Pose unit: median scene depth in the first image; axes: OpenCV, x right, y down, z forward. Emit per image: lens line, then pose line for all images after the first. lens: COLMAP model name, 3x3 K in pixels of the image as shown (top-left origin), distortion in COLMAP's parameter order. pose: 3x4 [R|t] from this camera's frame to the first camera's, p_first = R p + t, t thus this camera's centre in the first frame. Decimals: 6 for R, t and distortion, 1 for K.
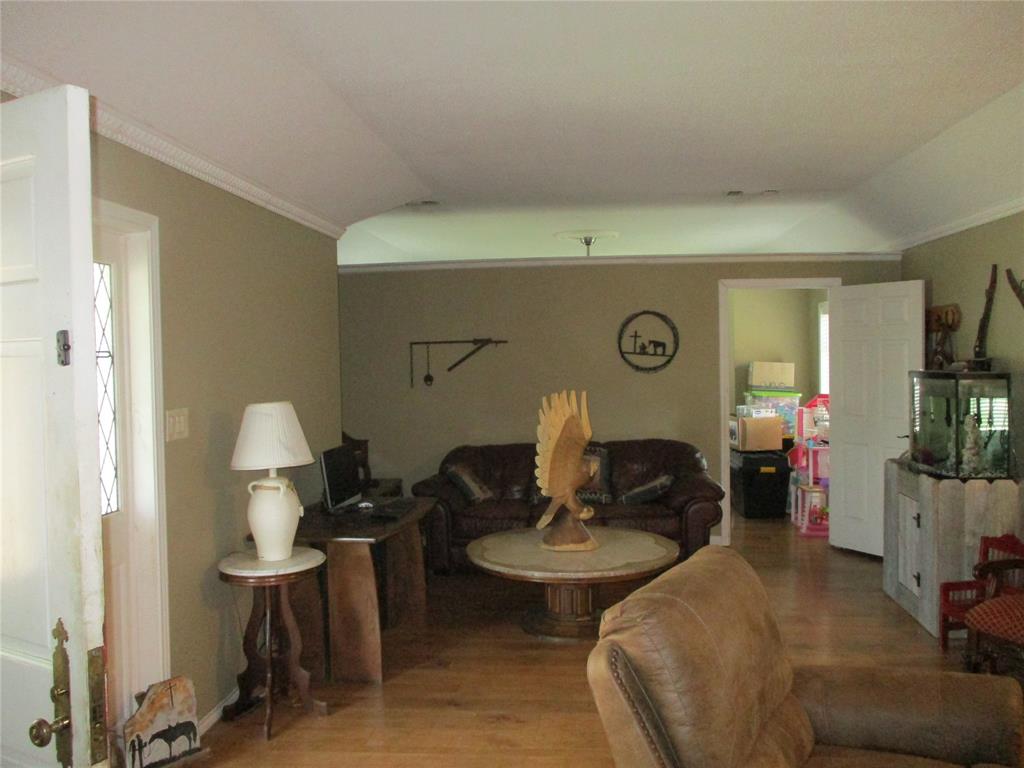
lens RADIAL K [[834.5, 0, 519.2], [0, 834.5, 370.2], [0, 0, 1]] dist [-0.036630, 0.017483]
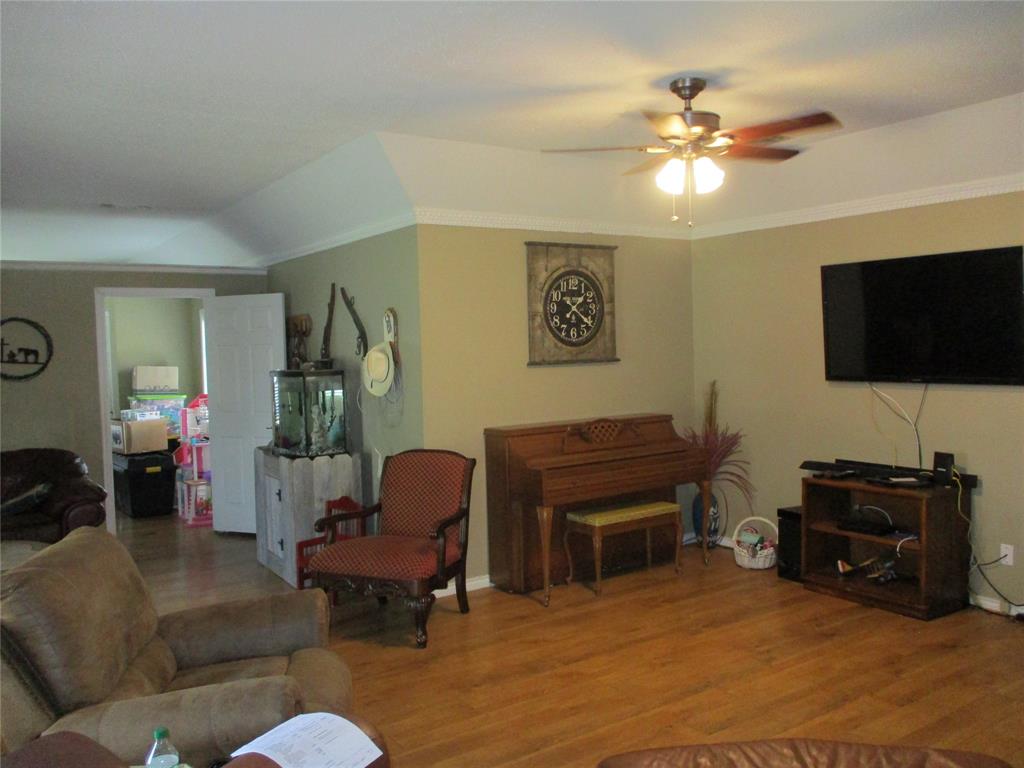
lens RADIAL K [[834.5, 0, 519.2], [0, 834.5, 370.2], [0, 0, 1]] dist [-0.036630, 0.017483]
pose [[0.767870, -0.031999, 0.639806, -0.013673], [0.033338, 0.999394, 0.009972, -0.000226], [-0.639738, 0.013673, 0.768472, -0.123695]]
